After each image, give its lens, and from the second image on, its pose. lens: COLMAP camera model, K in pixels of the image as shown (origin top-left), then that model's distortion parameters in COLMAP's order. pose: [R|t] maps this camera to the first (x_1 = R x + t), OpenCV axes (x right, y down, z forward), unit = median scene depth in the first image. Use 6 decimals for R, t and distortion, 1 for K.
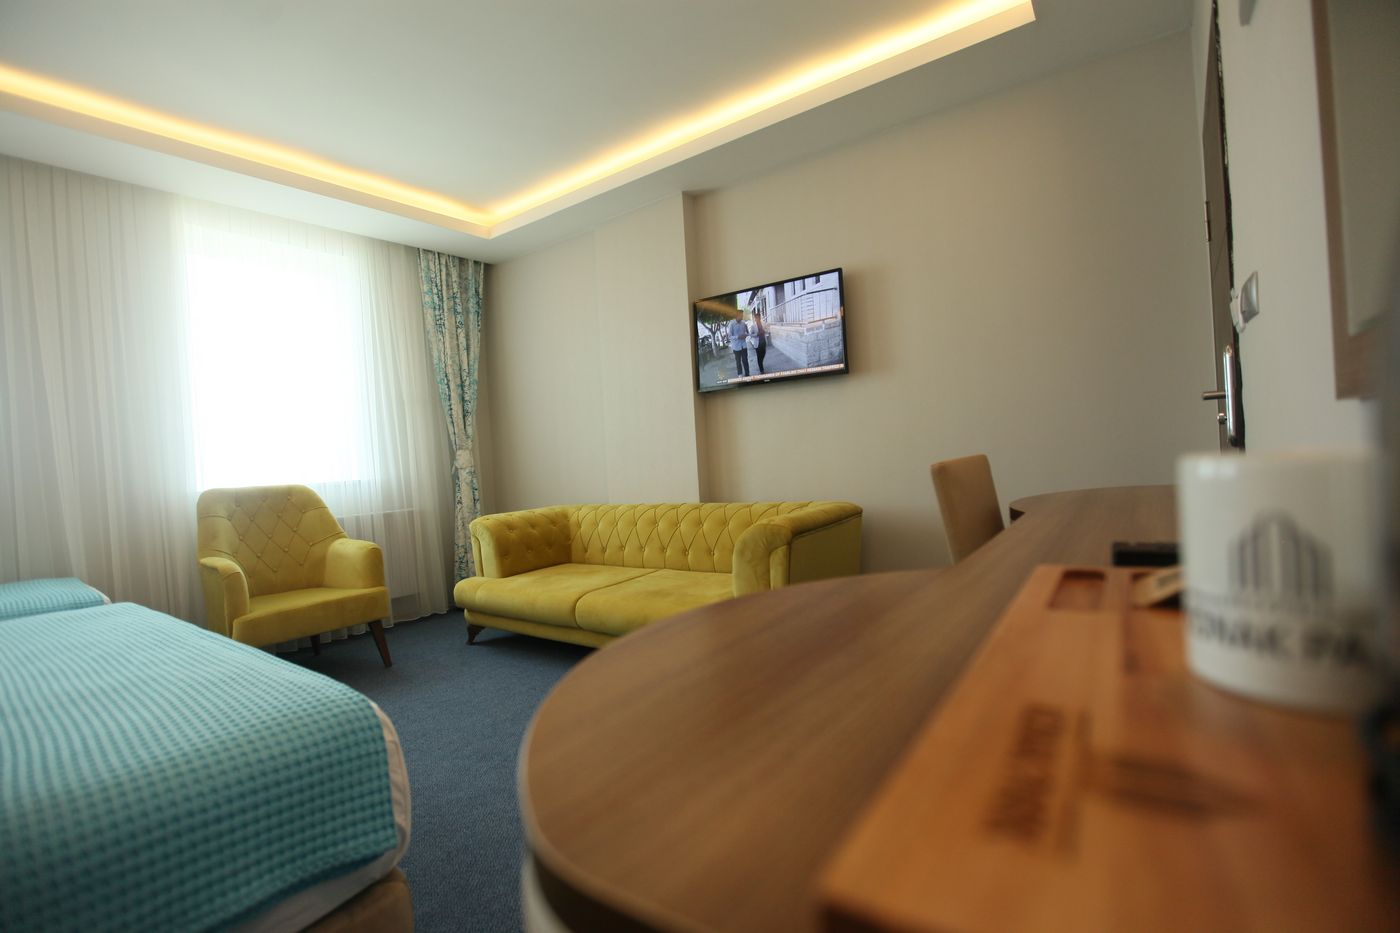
lens RADIAL K [[636.8, 0, 693.9], [0, 636.8, 457.3], [0, 0, 1]] dist [-0.023276, 0.004315]
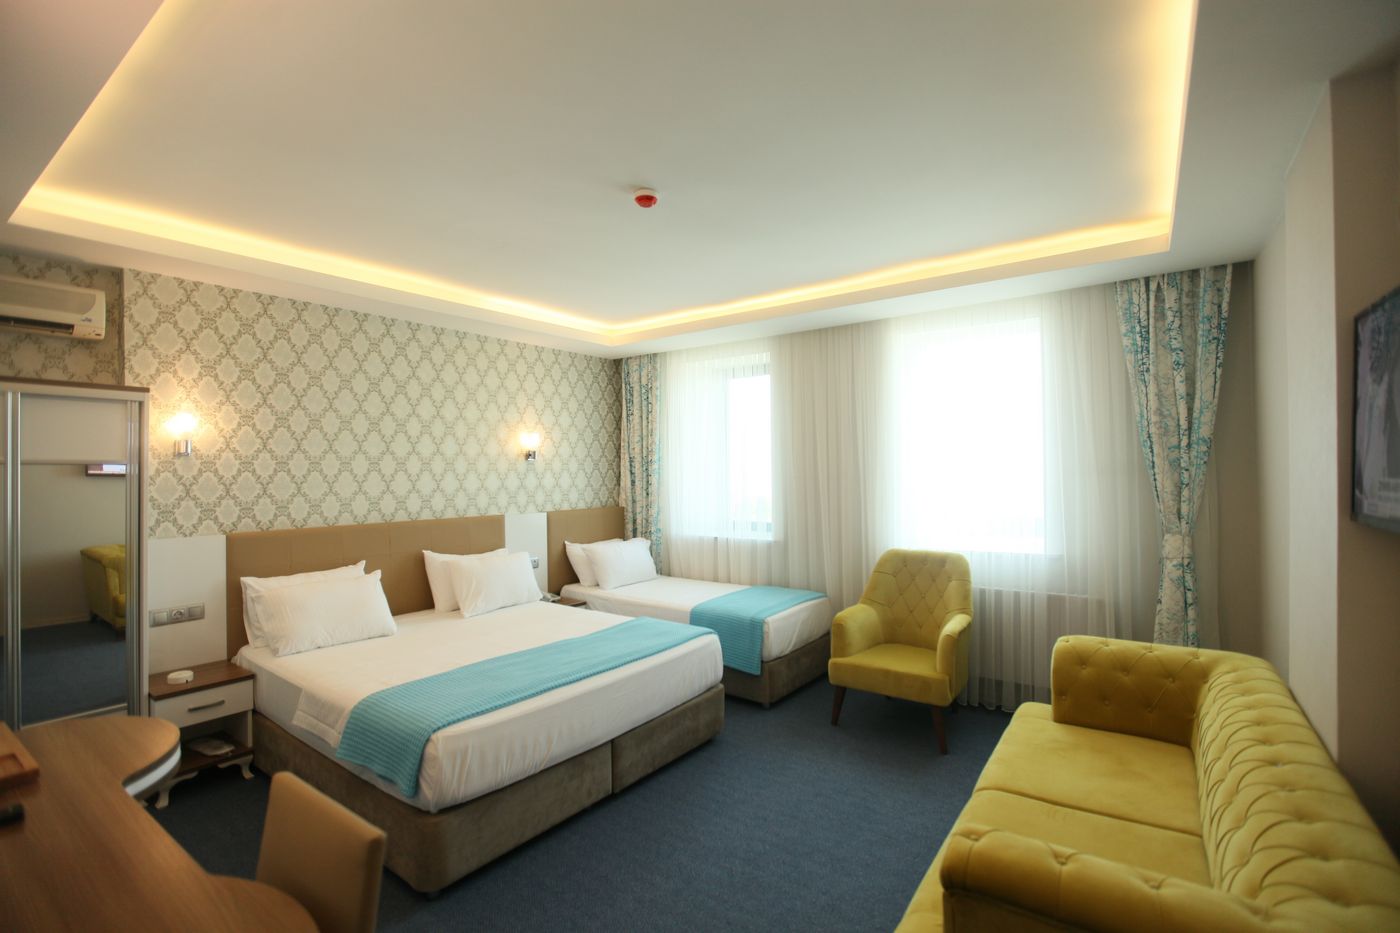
lens RADIAL K [[636.8, 0, 678.4], [0, 636.8, 473.6], [0, 0, 1]] dist [-0.023276, 0.004315]
pose [[0.024497, 0.060312, -0.997879, 0.448598], [0.009108, 0.998124, 0.060551, -0.166735], [0.999658, -0.010572, 0.023902, 0.502360]]
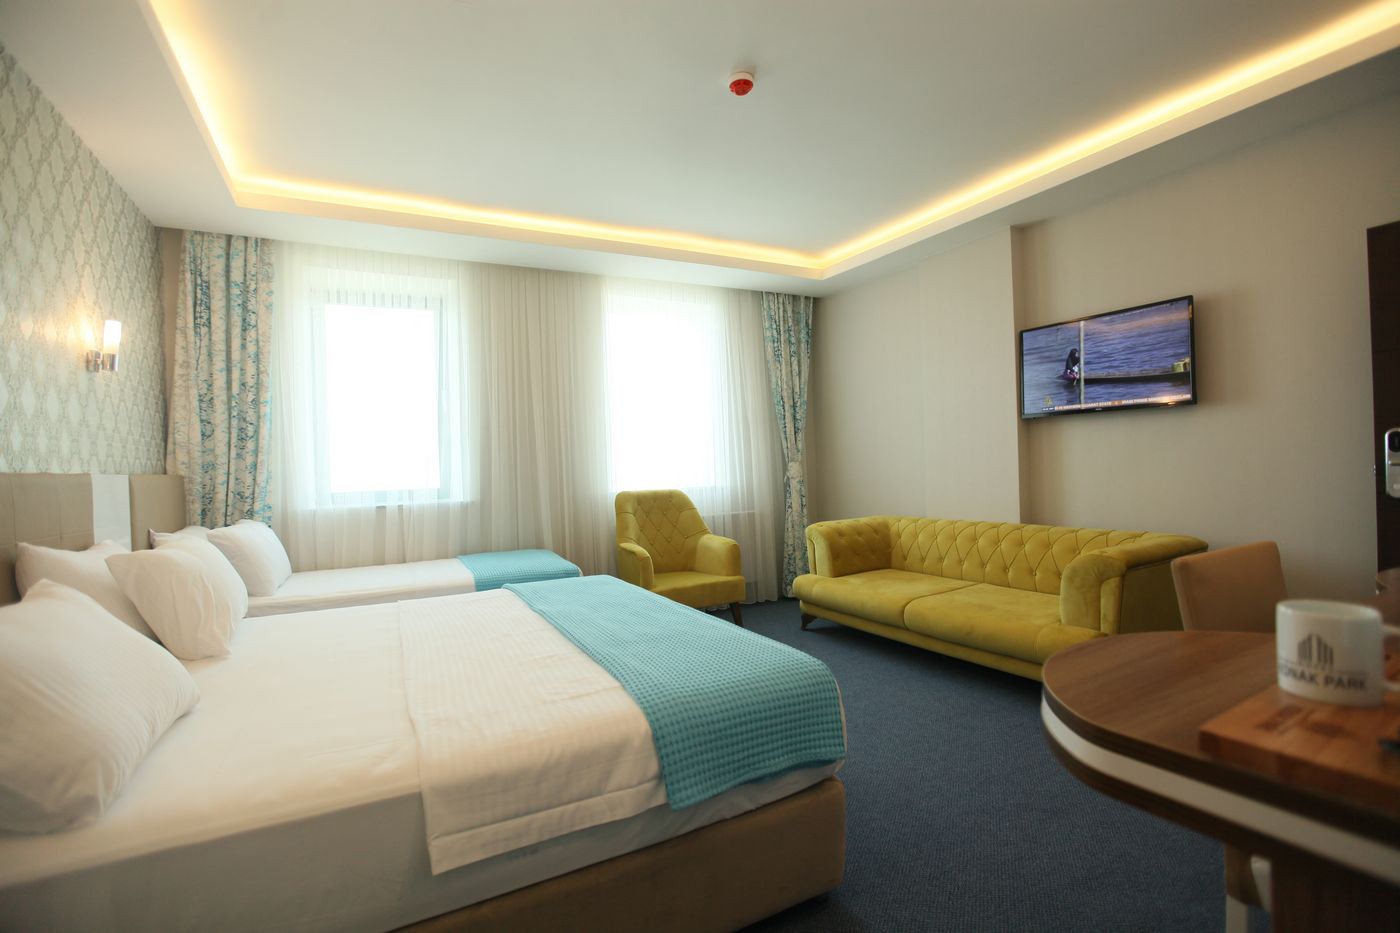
lens RADIAL K [[636.8, 0, 712.5], [0, 636.8, 460.6], [0, 0, 1]] dist [-0.023276, 0.004315]
pose [[0.915124, 0.026513, -0.402299, -0.039295], [-0.020167, 0.999597, 0.020002, -0.043055], [0.402667, -0.010191, 0.915290, -0.157872]]
